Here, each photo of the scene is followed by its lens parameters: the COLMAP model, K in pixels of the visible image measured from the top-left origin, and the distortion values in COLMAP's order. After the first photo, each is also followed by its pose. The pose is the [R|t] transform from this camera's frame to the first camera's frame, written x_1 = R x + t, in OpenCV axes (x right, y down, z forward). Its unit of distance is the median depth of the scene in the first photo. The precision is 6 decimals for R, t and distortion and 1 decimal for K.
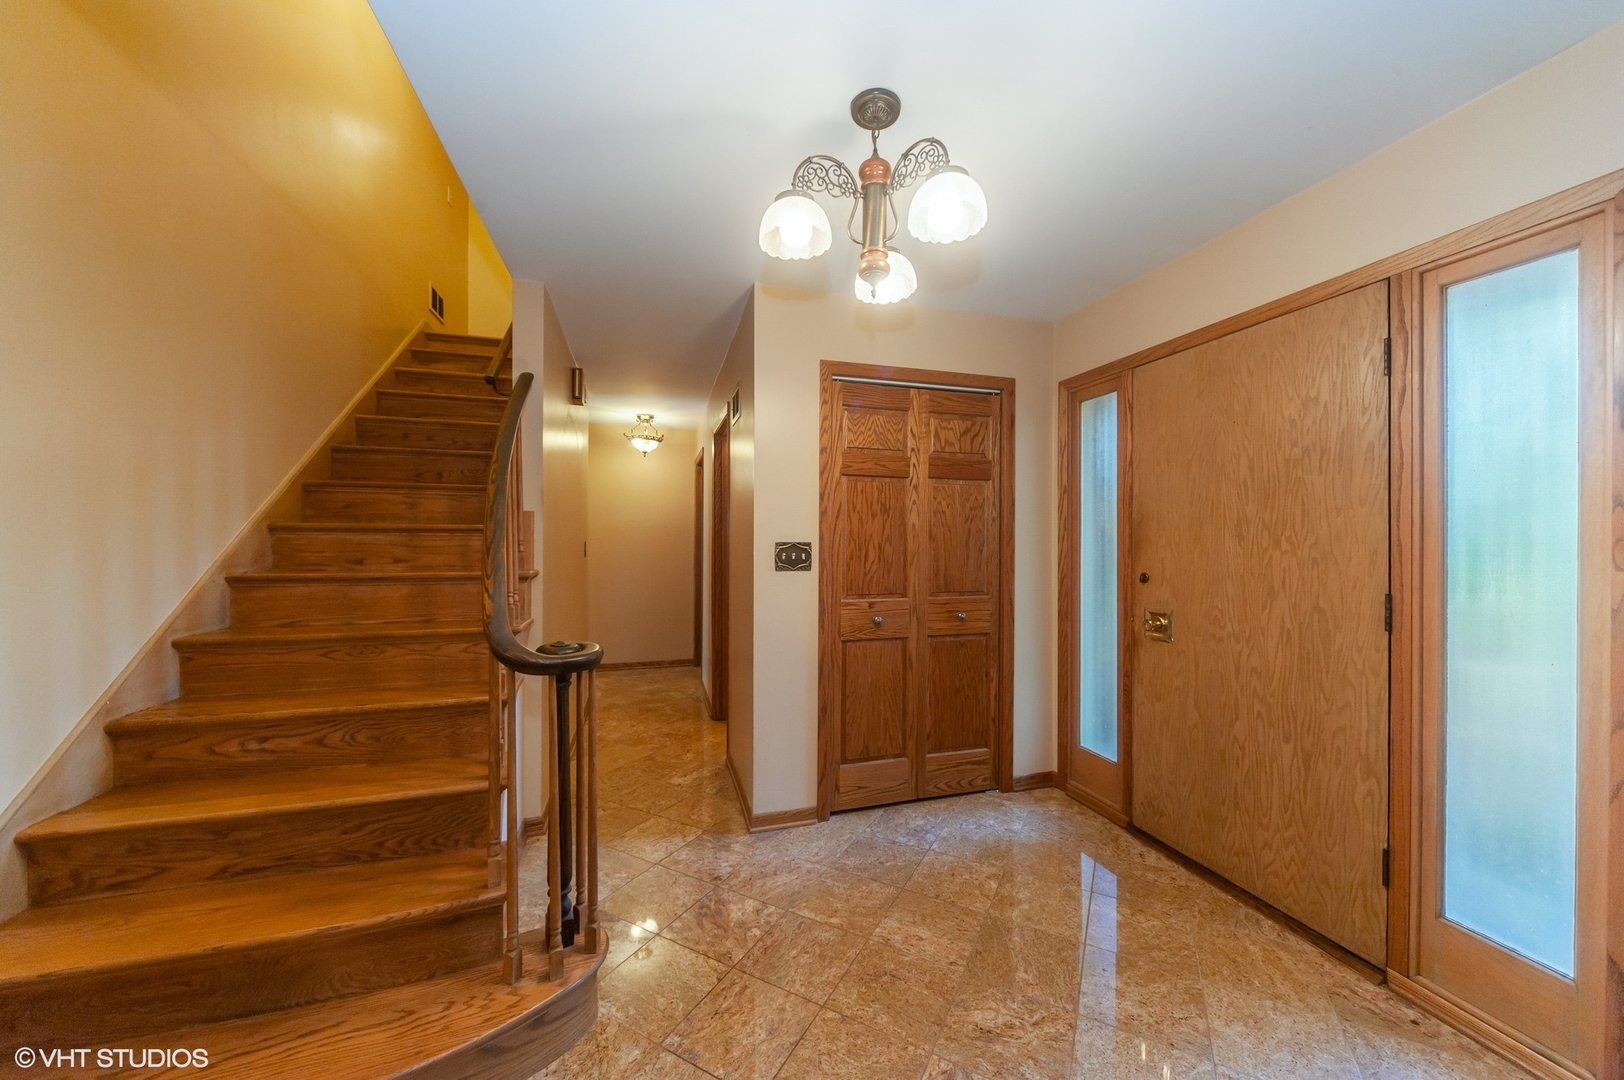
lens RADIAL K [[577.5, 0, 821.2], [0, 577.5, 540.7], [0, 0, 1]] dist [-0.003631, 0.000099]
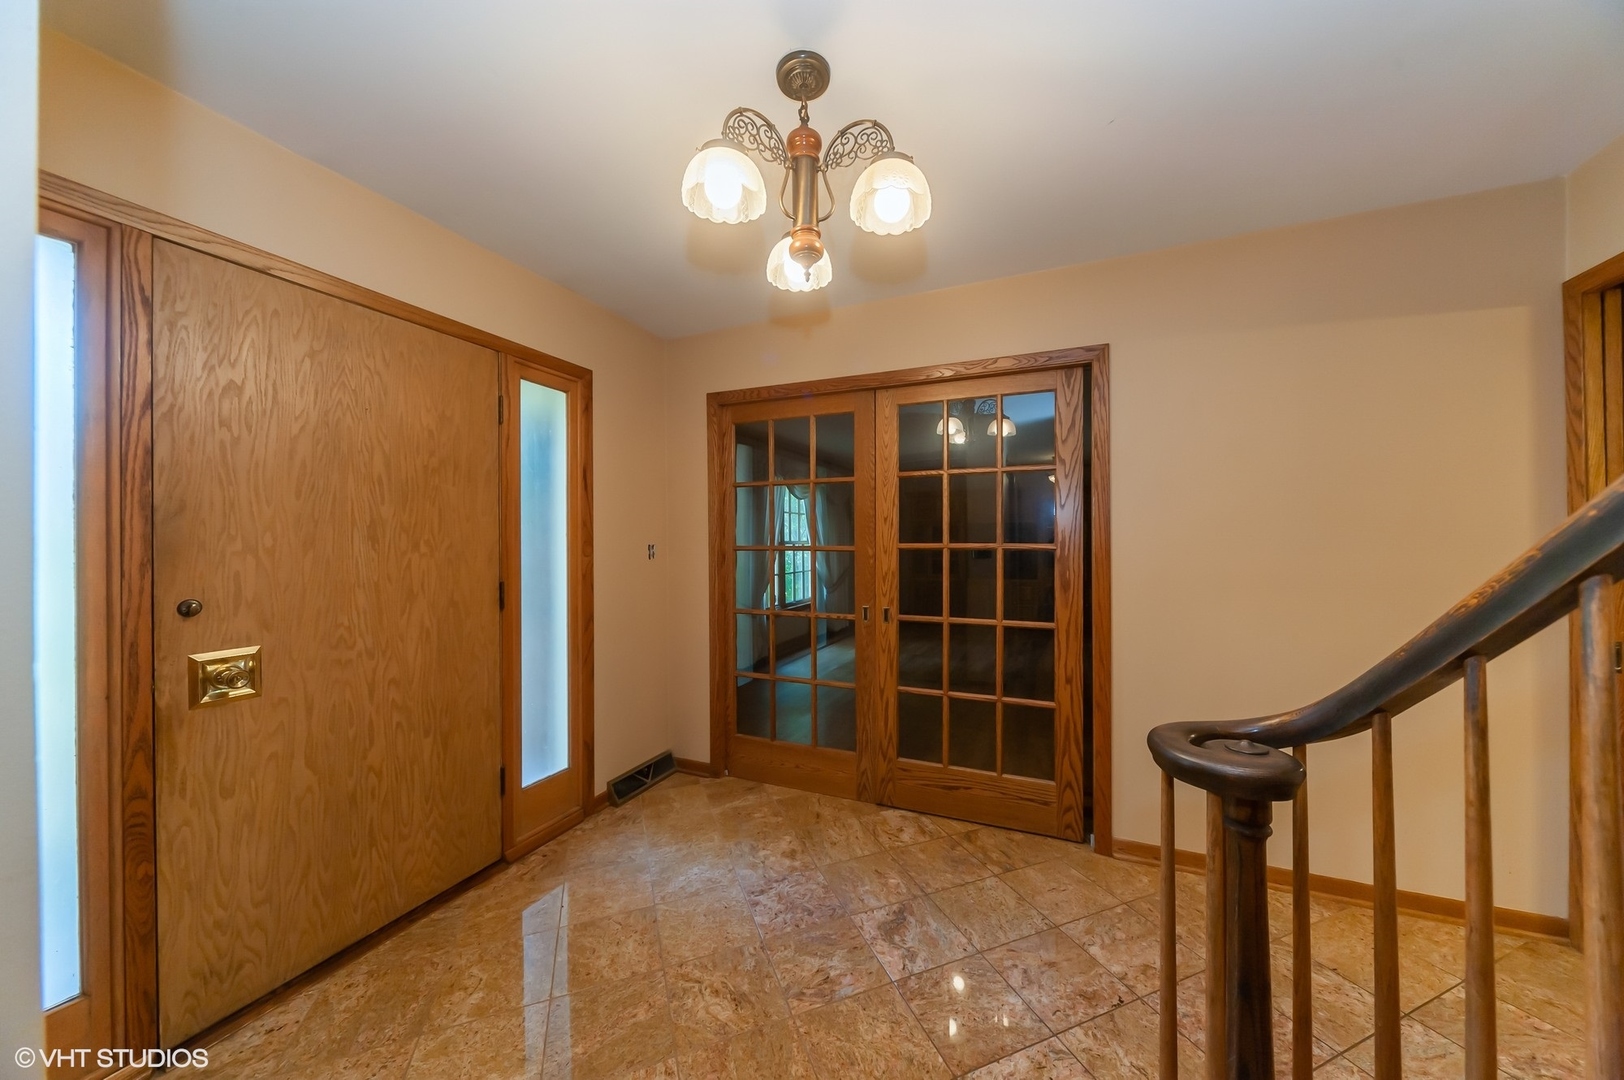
lens RADIAL K [[551.6, 0, 823.0], [0, 551.6, 538.3], [0, 0, 1]] dist [0.001203, 0.000037]
pose [[-0.765758, 0.003872, 0.643117, -0.379119], [0.003949, 0.999991, -0.001319, -0.005408], [-0.643117, 0.001530, -0.765766, 1.272011]]
